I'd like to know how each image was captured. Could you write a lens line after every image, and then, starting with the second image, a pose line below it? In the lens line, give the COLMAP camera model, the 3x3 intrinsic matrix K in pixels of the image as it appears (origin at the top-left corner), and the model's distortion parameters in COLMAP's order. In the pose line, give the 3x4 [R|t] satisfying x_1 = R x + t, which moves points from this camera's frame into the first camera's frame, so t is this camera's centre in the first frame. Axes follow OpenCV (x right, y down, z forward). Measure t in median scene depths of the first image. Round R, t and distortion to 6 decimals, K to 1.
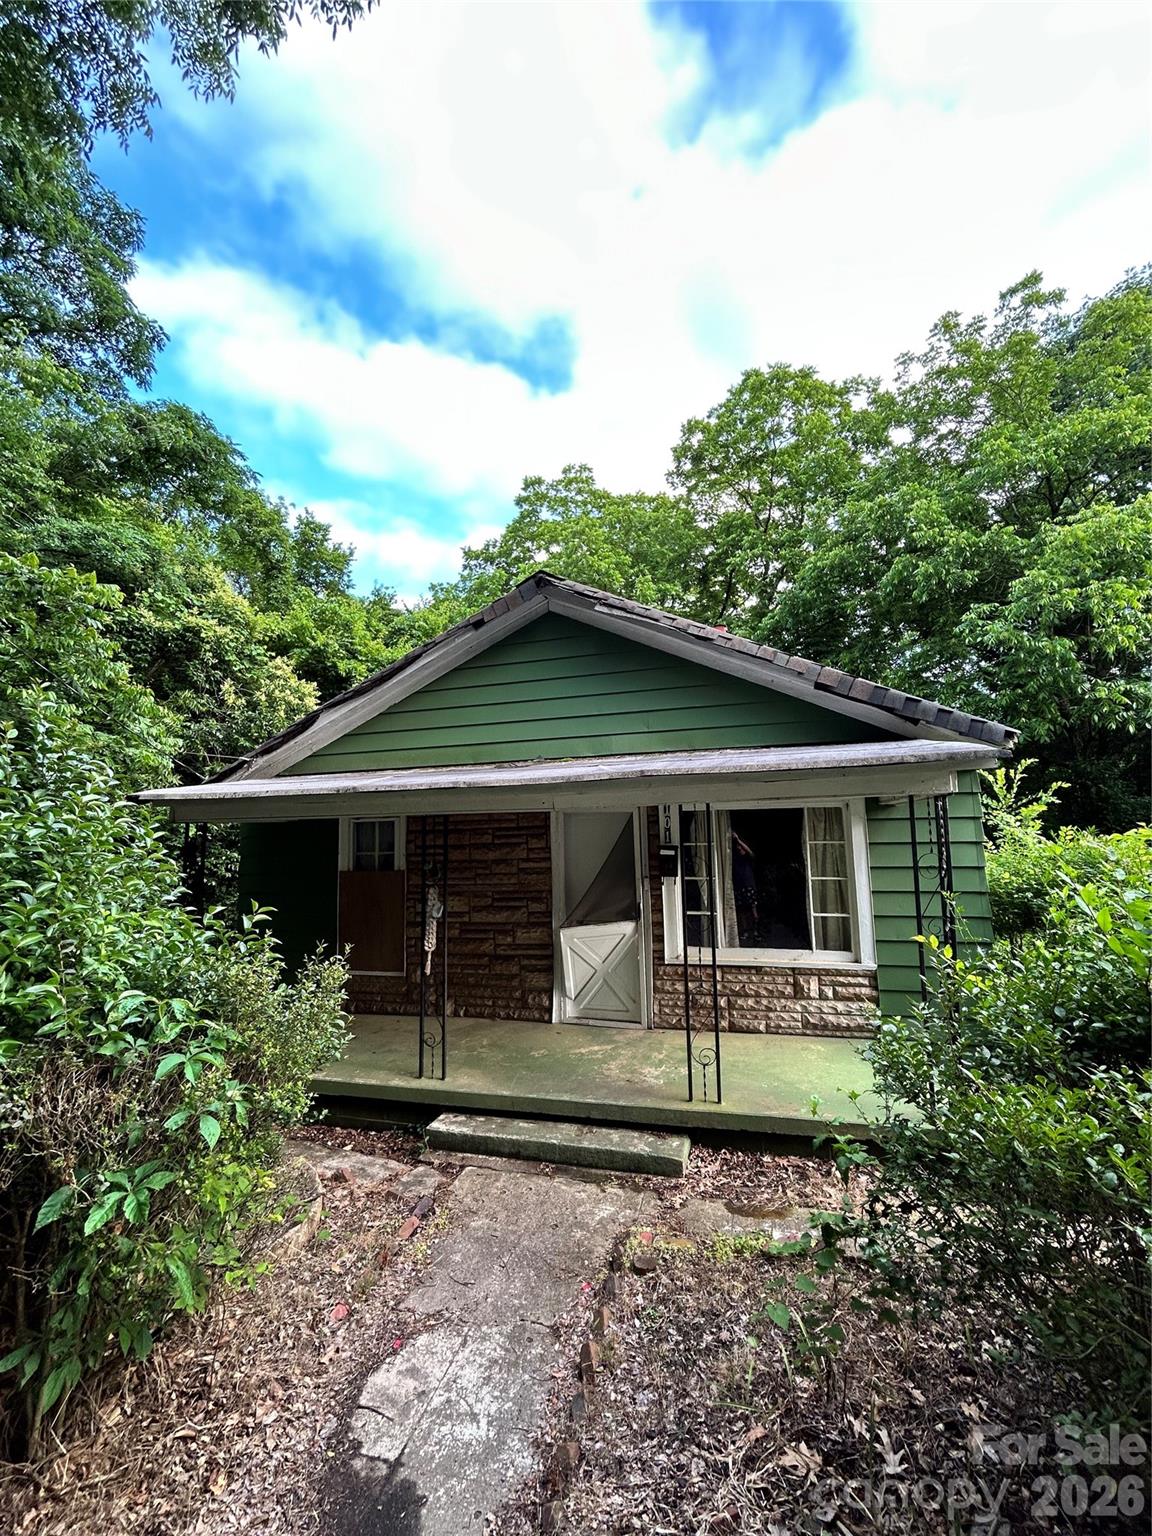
lens RADIAL K [[617.7, 0, 579.9], [0, 617.7, 766.6], [0, 0, 1]] dist [-0.003759, 0.002427]
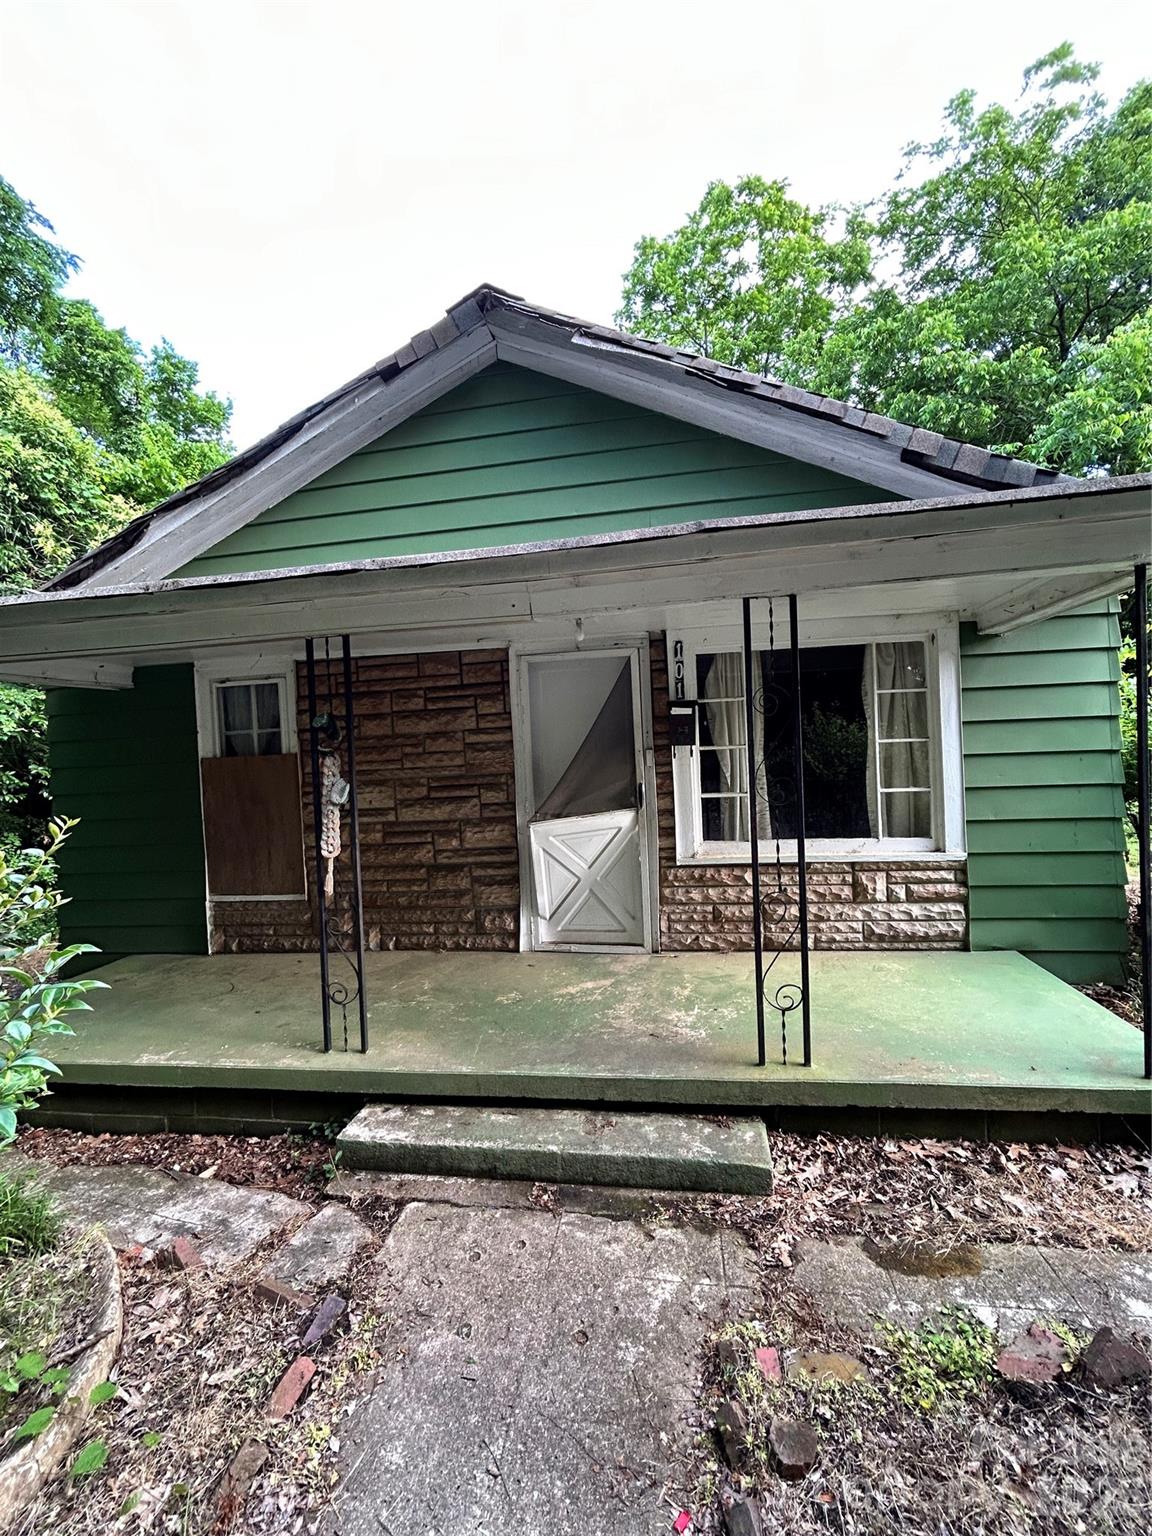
lens RADIAL K [[617.7, 0, 582.9], [0, 617.7, 763.8], [0, 0, 1]] dist [-0.003759, 0.002427]
pose [[0.992664, -0.022604, 0.118770, -0.057044], [0.007715, 0.992208, 0.124357, 0.116162], [-0.120656, -0.122529, 0.985104, 0.331375]]
